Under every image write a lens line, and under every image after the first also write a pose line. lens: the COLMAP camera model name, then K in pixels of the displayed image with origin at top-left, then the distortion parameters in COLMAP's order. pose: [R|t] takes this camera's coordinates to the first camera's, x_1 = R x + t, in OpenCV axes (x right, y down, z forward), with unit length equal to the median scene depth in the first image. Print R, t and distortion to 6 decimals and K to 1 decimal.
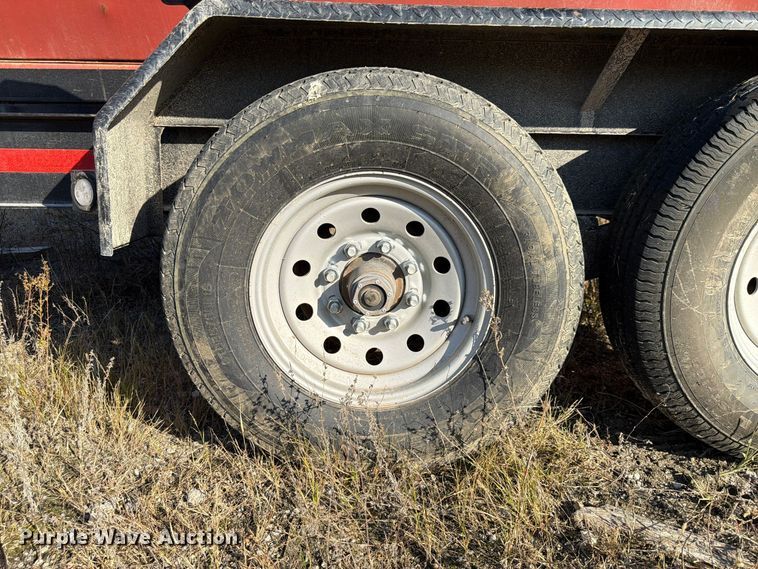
lens RADIAL K [[529.7, 0, 382.7], [0, 529.7, 282.4], [0, 0, 1]] dist [0.057993, -0.079609]
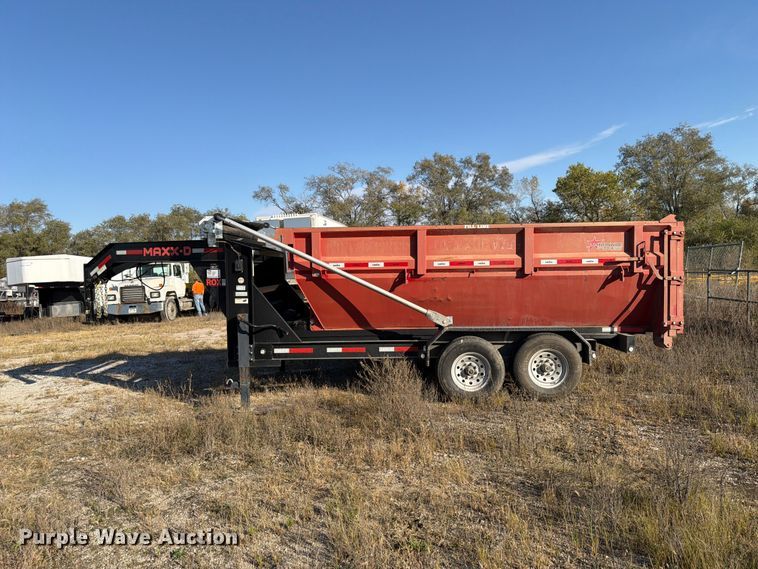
lens RADIAL K [[522.2, 0, 381.0], [0, 522.2, 287.1], [0, 0, 1]] dist [0.087691, -0.130532]
pose [[0.999442, -0.025498, -0.021597, -0.874620], [0.019909, 0.973470, -0.227948, 0.421123], [0.026836, 0.227391, 0.973434, -5.012988]]
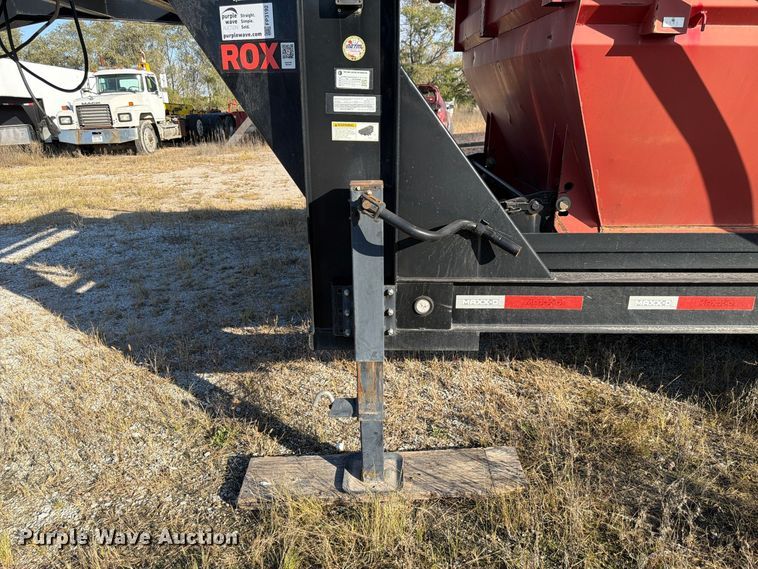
lens RADIAL K [[535.4, 0, 379.0], [0, 535.4, 284.5], [0, 0, 1]] dist [0.007087, -0.007483]
pose [[0.999850, -0.001392, -0.017257, -2.530393], [0.002689, 0.997150, 0.075395, -0.489306], [0.017103, -0.075430, 0.997004, -0.801389]]
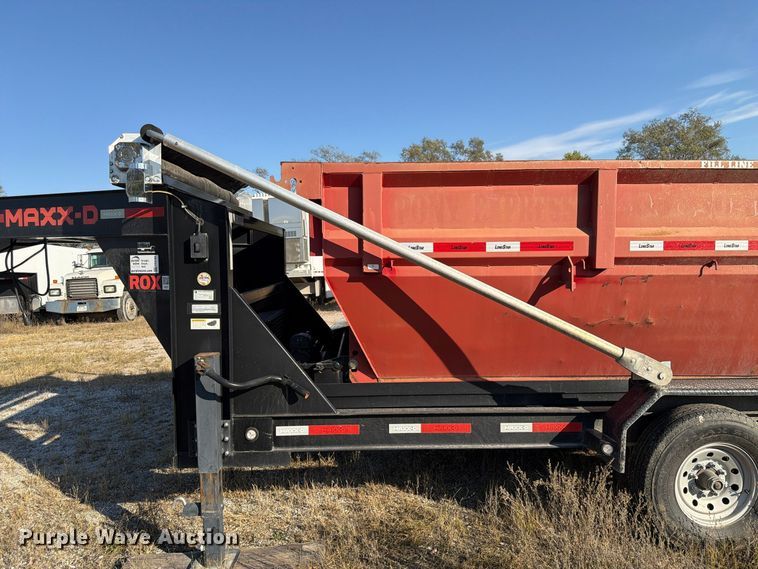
lens RADIAL K [[529.7, 0, 382.7], [0, 529.7, 282.4], [0, 0, 1]] dist [0.057993, -0.079609]
pose [[0.999672, -0.019477, 0.016621, -1.733380], [0.022653, 0.975330, -0.219586, -0.419816], [-0.011934, 0.219891, 0.975451, -1.891967]]
